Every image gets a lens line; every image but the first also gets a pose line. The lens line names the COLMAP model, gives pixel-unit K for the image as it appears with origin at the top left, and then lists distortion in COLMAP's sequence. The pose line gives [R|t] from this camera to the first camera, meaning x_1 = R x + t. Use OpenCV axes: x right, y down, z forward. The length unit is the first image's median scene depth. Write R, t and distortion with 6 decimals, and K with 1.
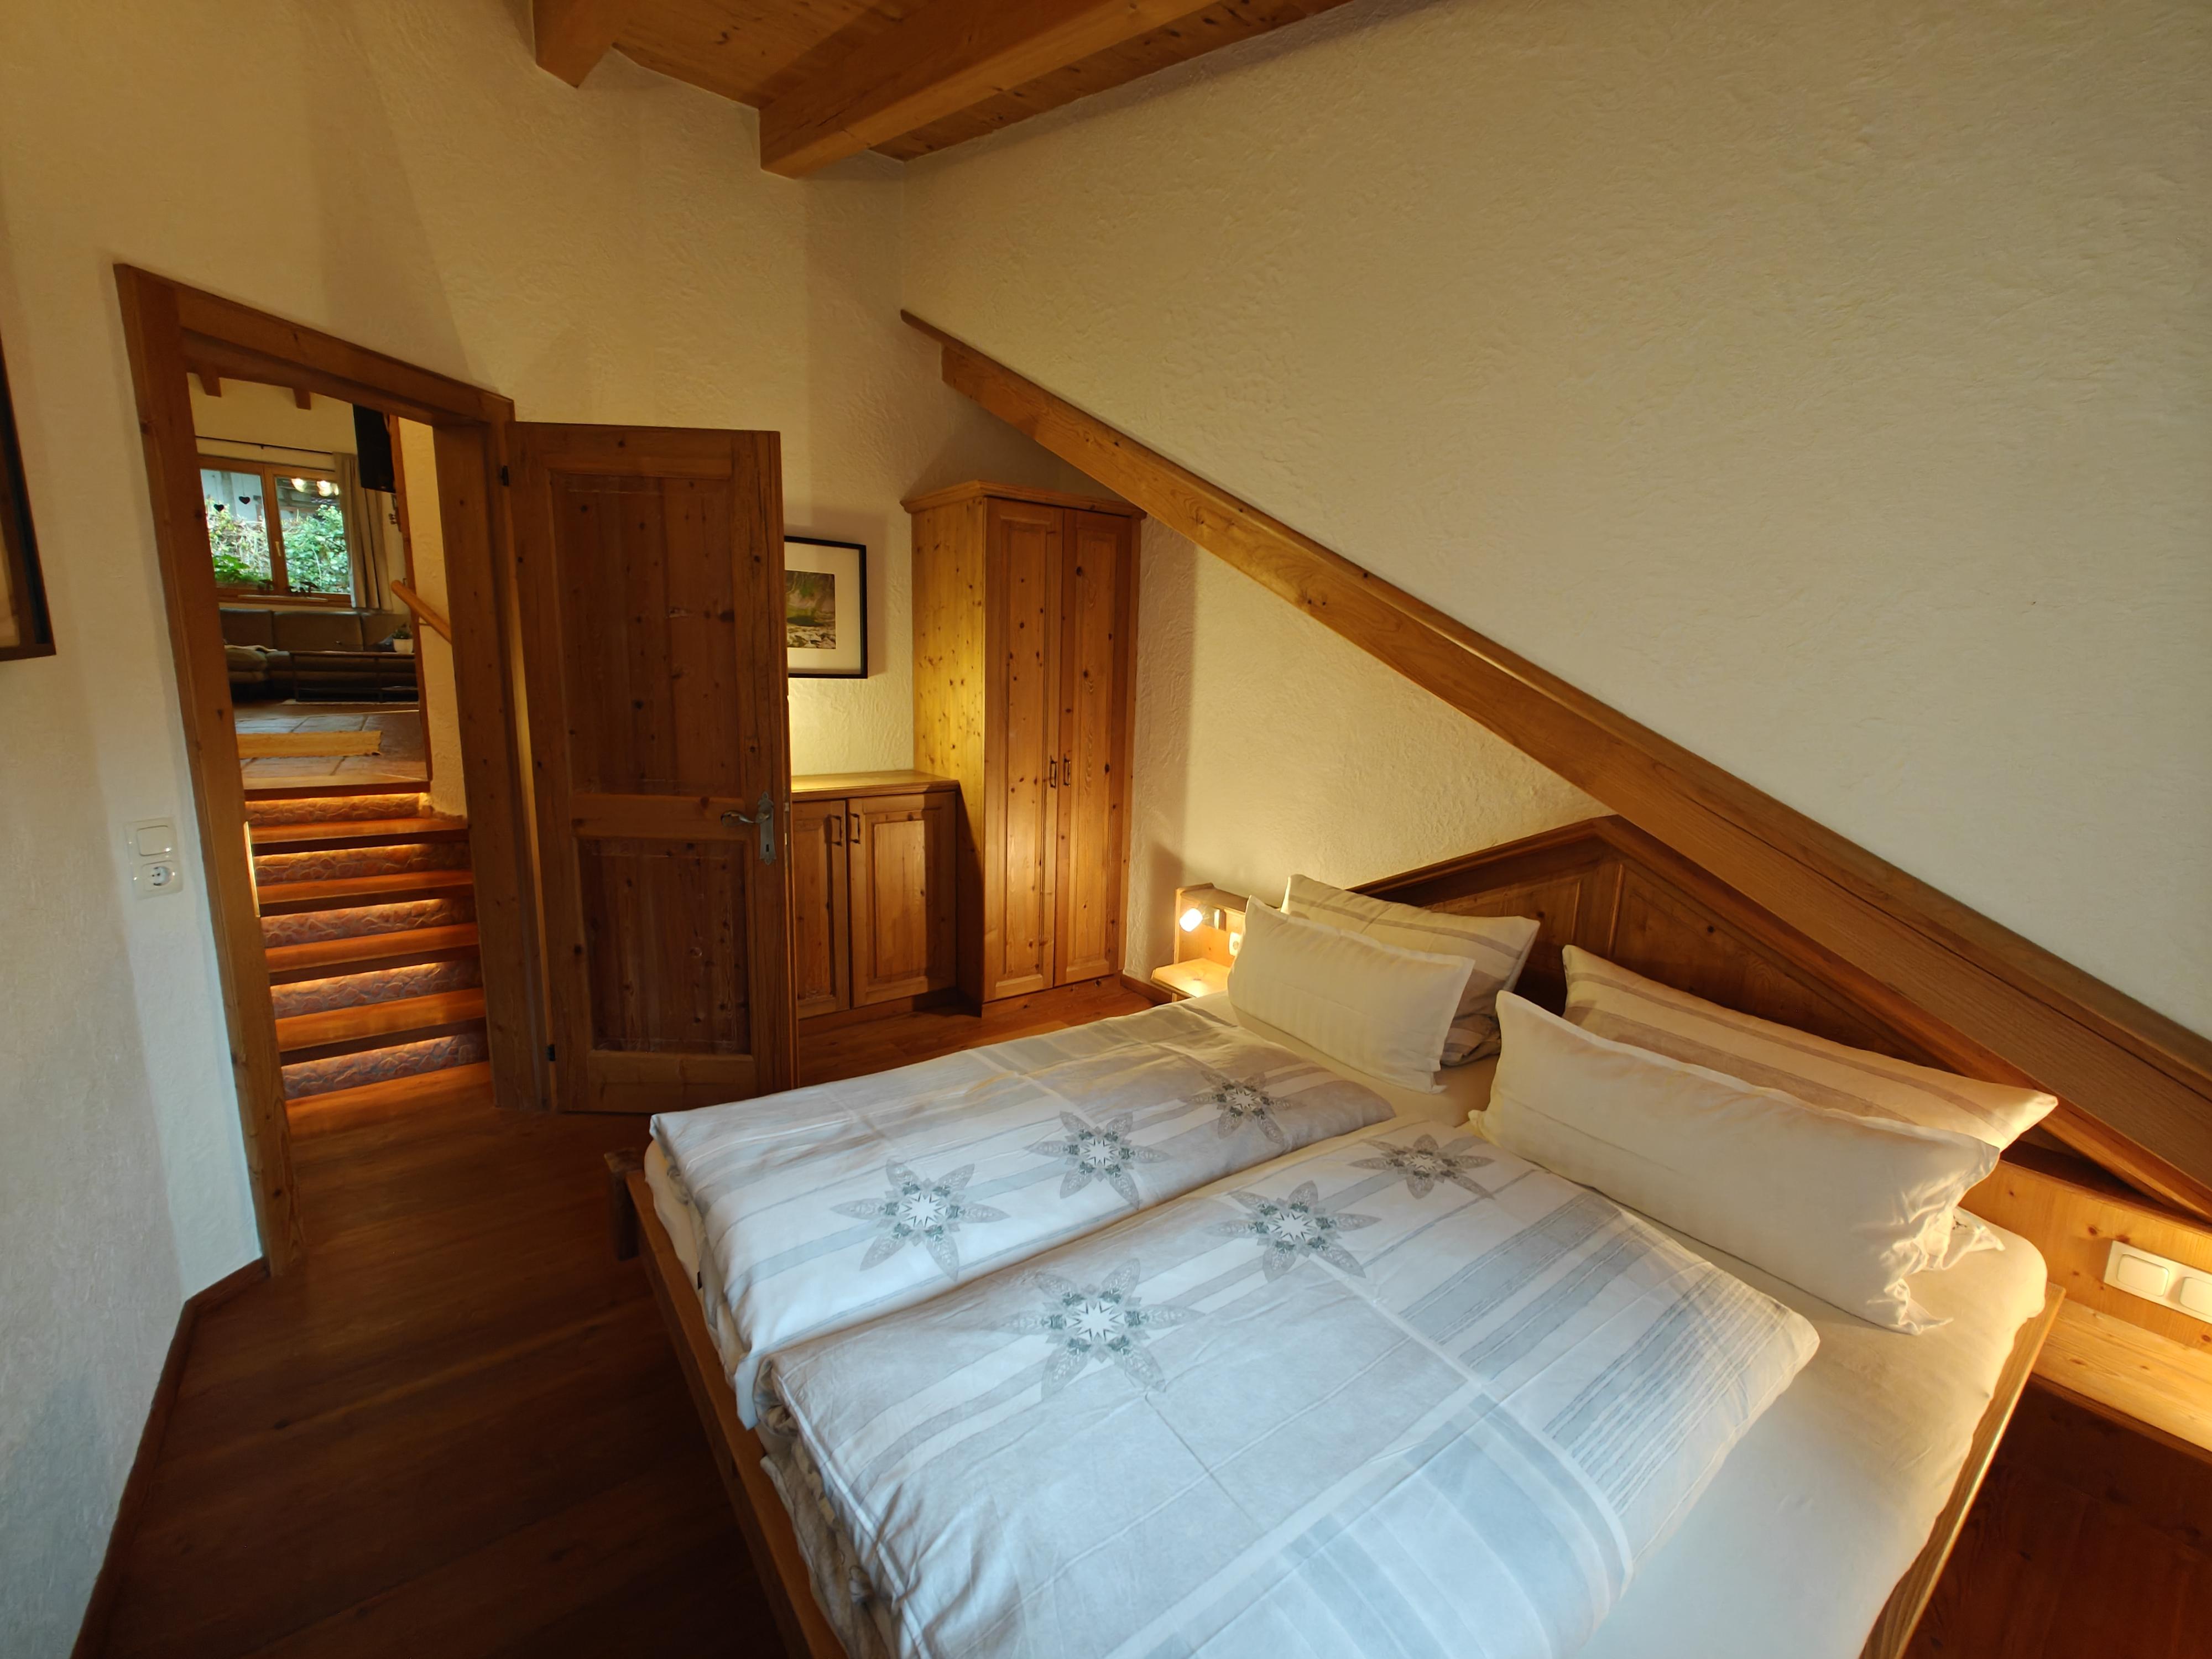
lens RADIAL K [[922.5, 0, 1106.0], [0, 922.5, 829.5], [0, 0, 1]] dist [-0.001701, 0.000969]
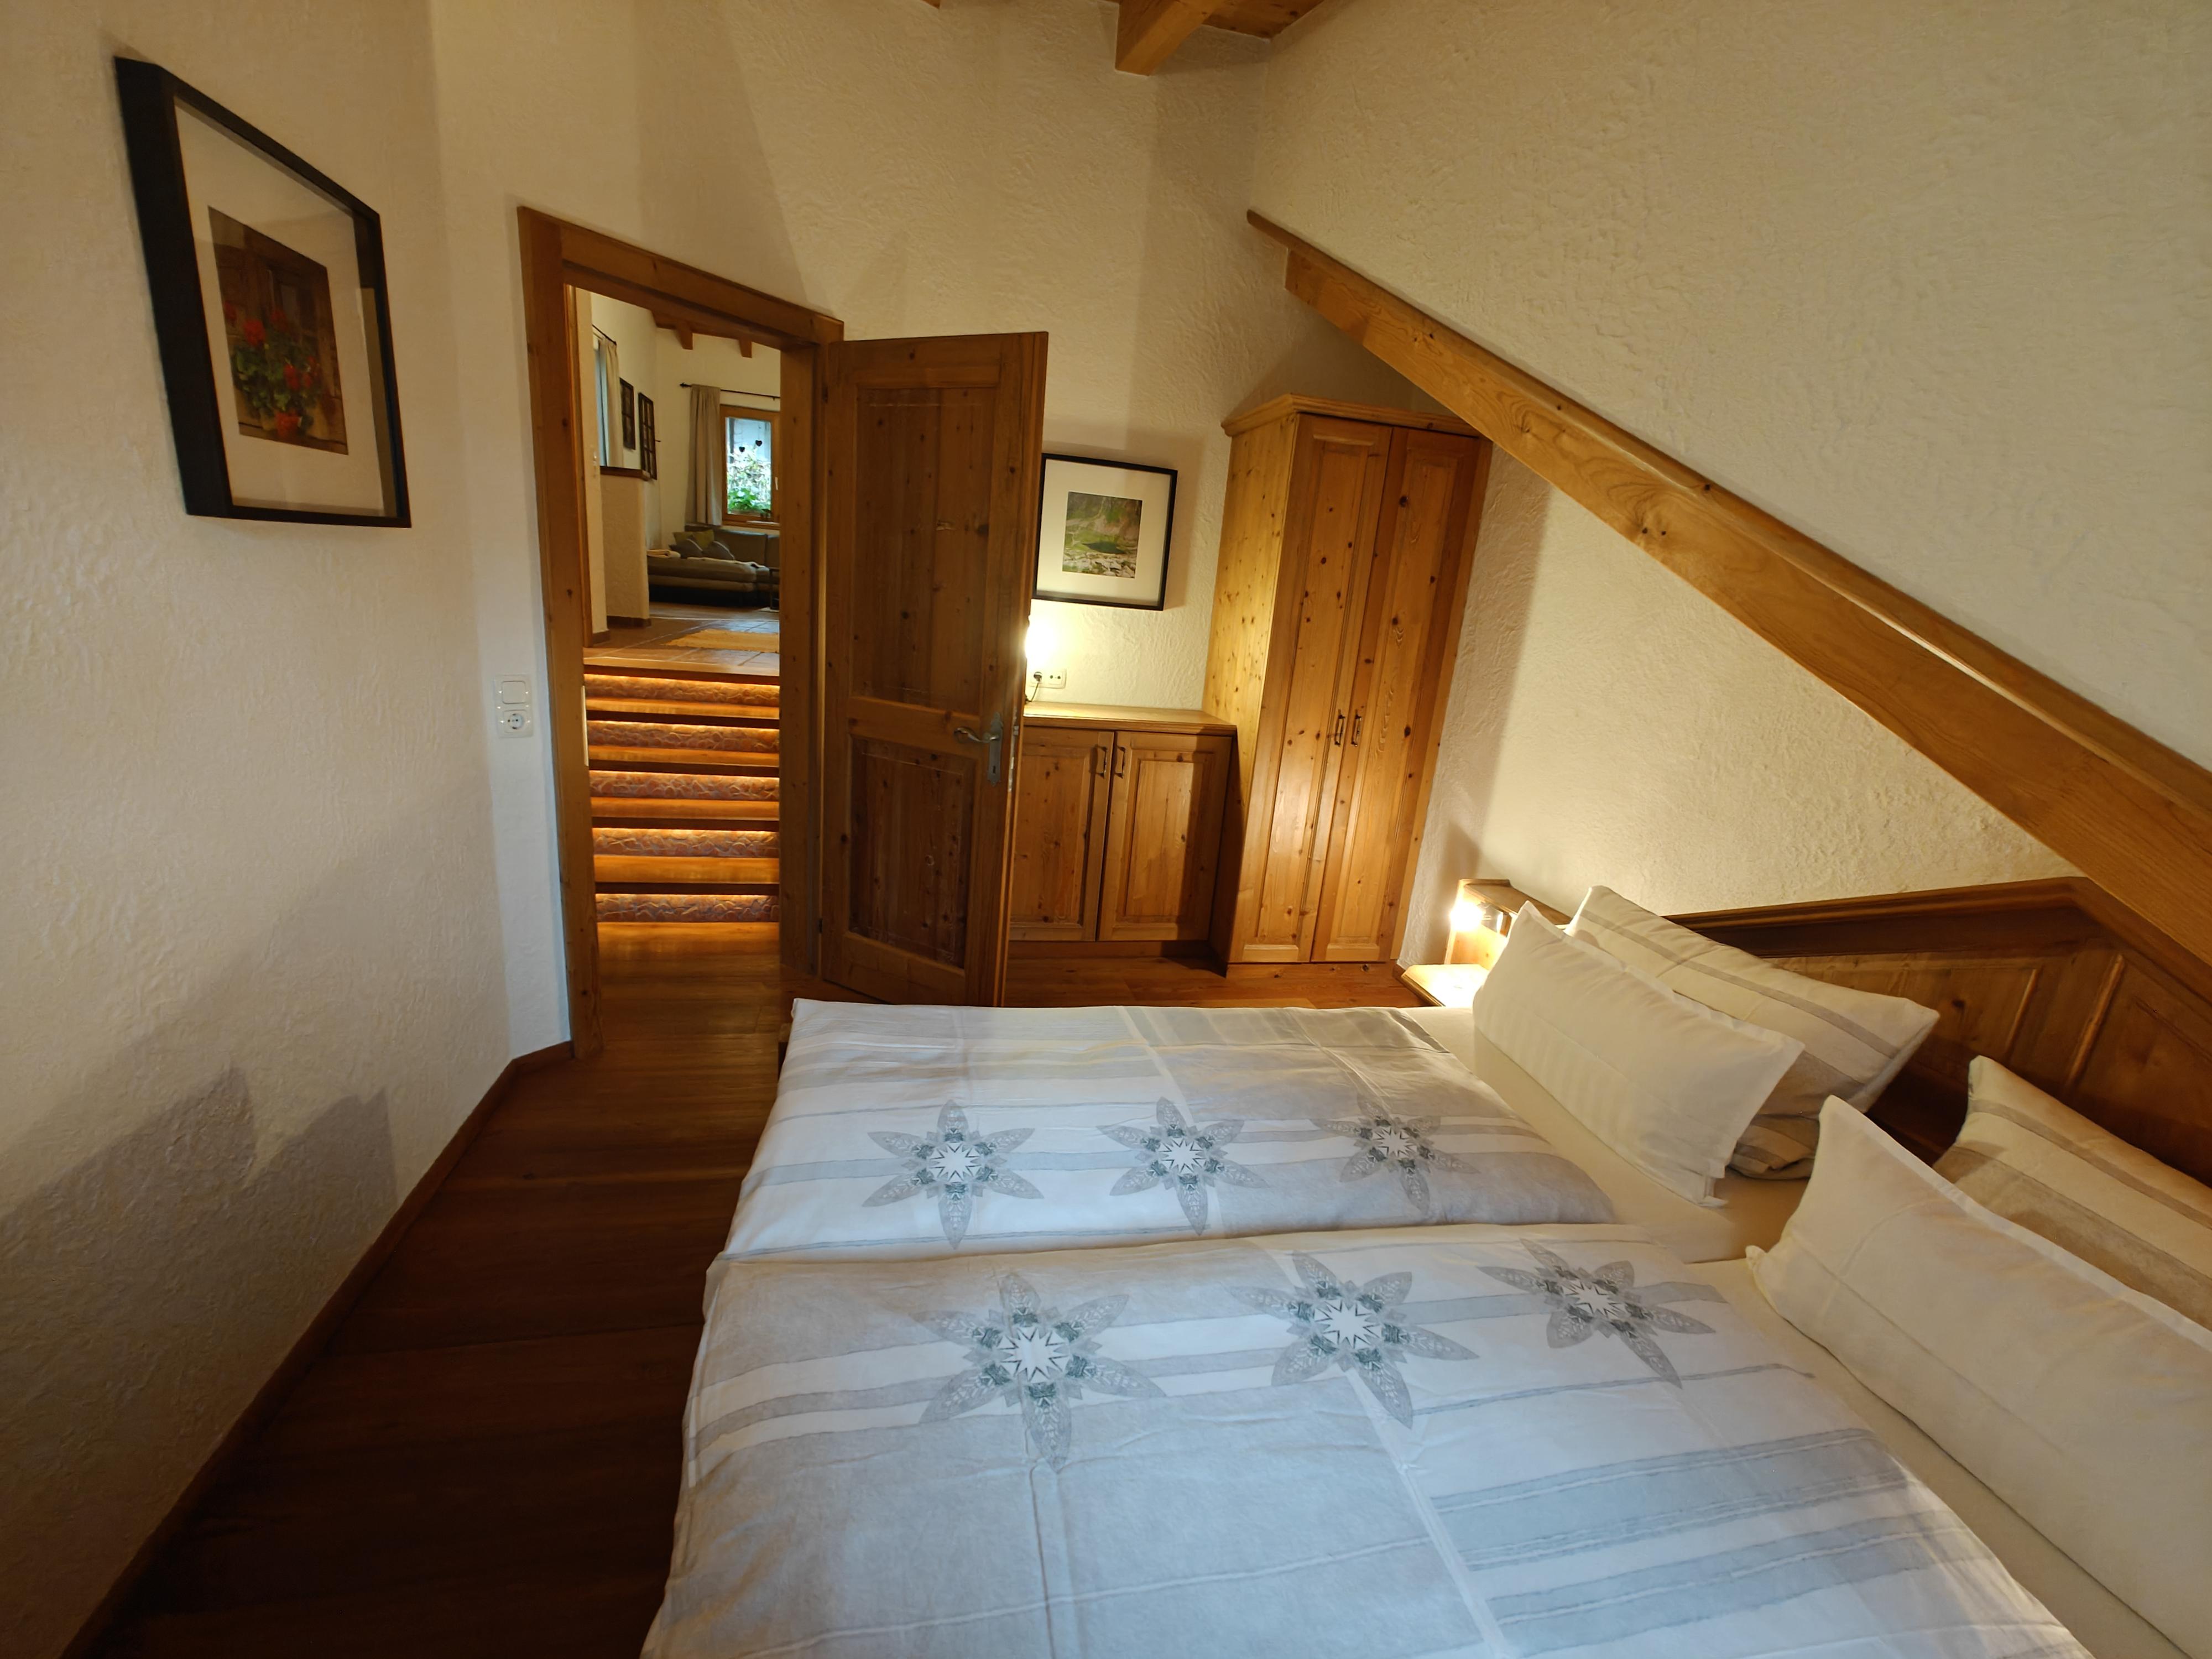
lens RADIAL K [[919.4, 0, 1106.0], [0, 919.4, 829.5], [0, 0, 1]] dist [-0.000136, 0.000334]
pose [[0.910944, 0.152014, -0.383501, 0.134326], [-0.132708, 0.988200, 0.076482, -0.004096], [0.390602, -0.018777, 0.920368, 0.121166]]
